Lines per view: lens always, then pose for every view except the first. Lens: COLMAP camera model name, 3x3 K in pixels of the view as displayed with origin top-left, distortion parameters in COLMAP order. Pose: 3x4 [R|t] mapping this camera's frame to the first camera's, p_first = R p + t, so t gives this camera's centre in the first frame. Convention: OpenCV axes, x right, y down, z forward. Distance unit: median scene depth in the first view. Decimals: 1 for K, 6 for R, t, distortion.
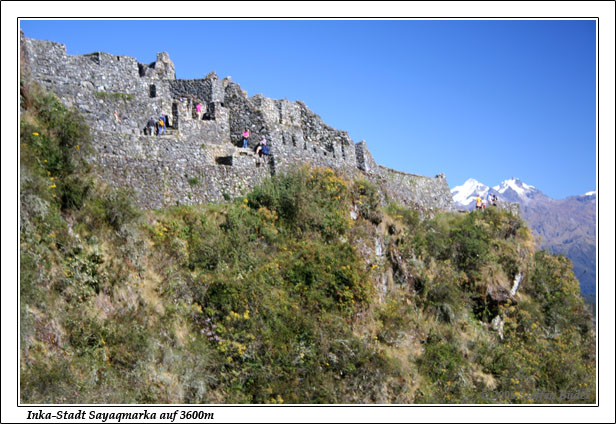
lens RADIAL K [[1371.2, 0, 309.8], [0, 1371.2, 212.4], [0, 0, 1]] dist [0.051460, 0.000000]
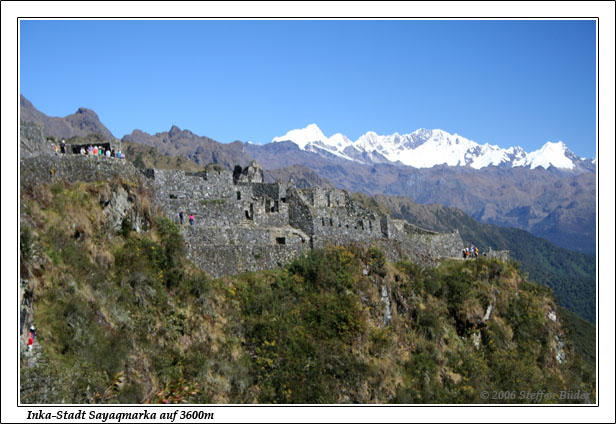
lens RADIAL K [[1371.2, 0, 306.9], [0, 1371.2, 211.1], [0, 0, 1]] dist [0.051460, 0.000000]
pose [[0.989027, 0.002417, -0.147718, 0.213764], [0.001148, 0.999710, 0.024045, -0.114422], [0.147734, -0.023951, 0.988737, -0.613630]]
